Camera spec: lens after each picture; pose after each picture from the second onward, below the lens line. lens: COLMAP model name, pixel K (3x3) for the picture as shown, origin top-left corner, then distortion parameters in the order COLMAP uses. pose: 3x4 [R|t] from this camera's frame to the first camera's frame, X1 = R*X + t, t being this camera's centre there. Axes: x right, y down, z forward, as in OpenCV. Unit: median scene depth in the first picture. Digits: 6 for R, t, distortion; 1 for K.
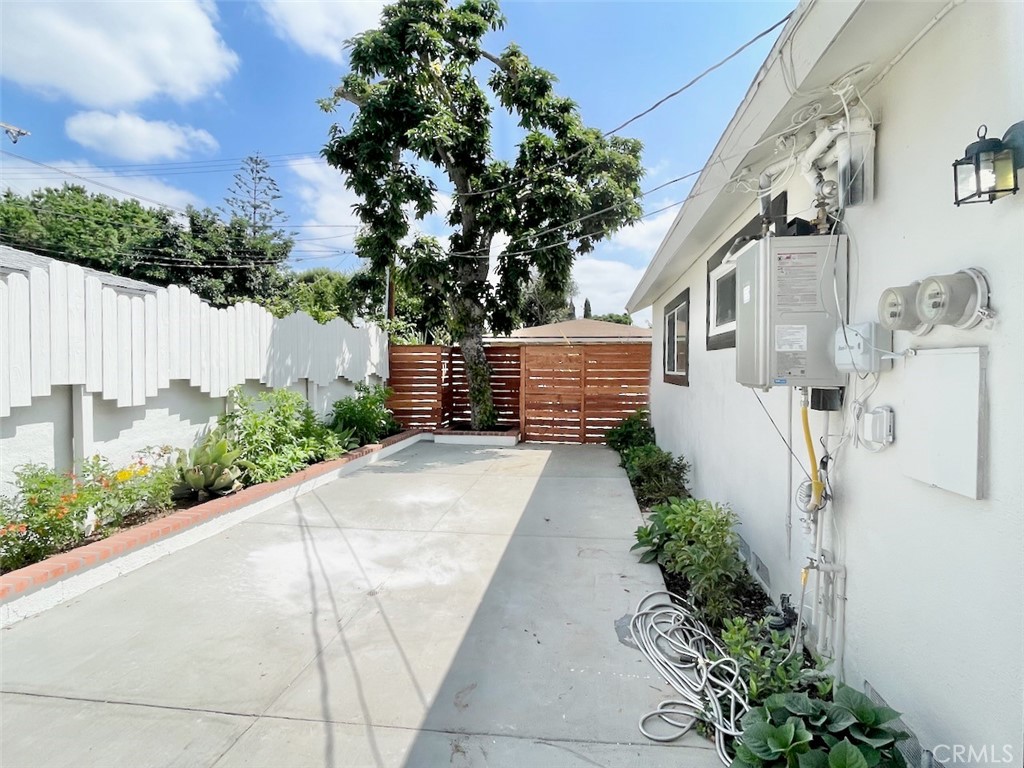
lens RADIAL K [[487.2, 0, 512.0], [0, 487.2, 384.0], [0, 0, 1]] dist [-0.001892, -0.000356]
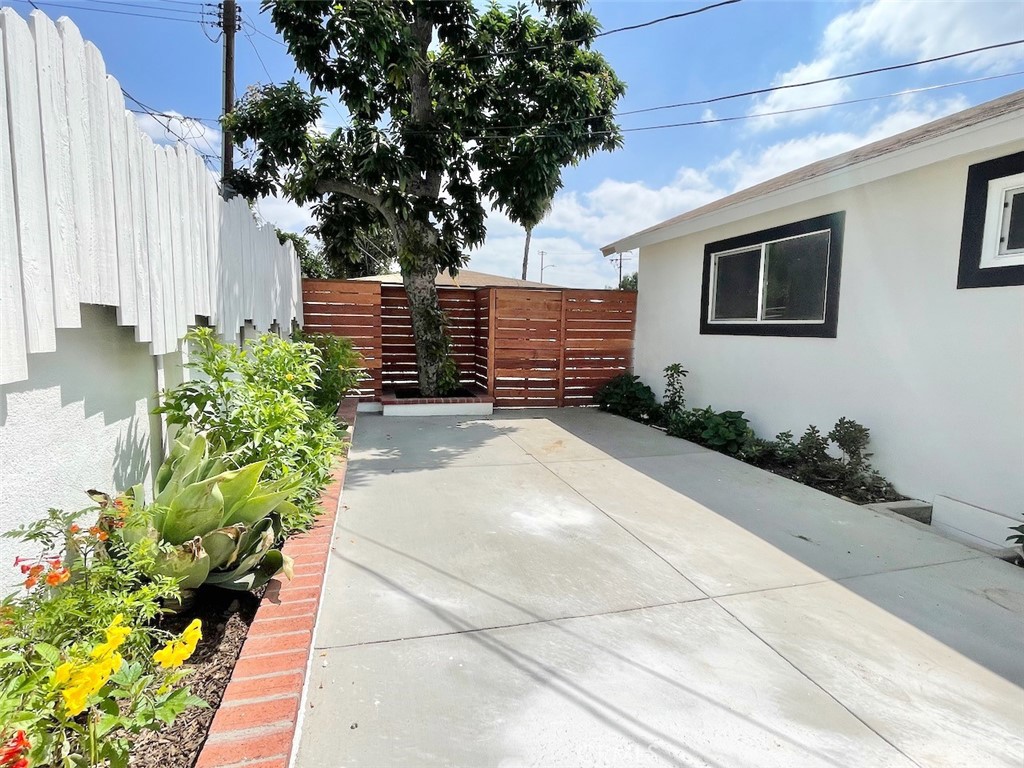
lens RADIAL K [[487.2, 0, 512.0], [0, 487.2, 384.0], [0, 0, 1]] dist [-0.001892, -0.000356]
pose [[0.931121, -0.027576, 0.363665, -0.547649], [-0.005115, 0.996052, 0.088625, 0.015722], [-0.364674, -0.084380, 0.927304, 0.570763]]
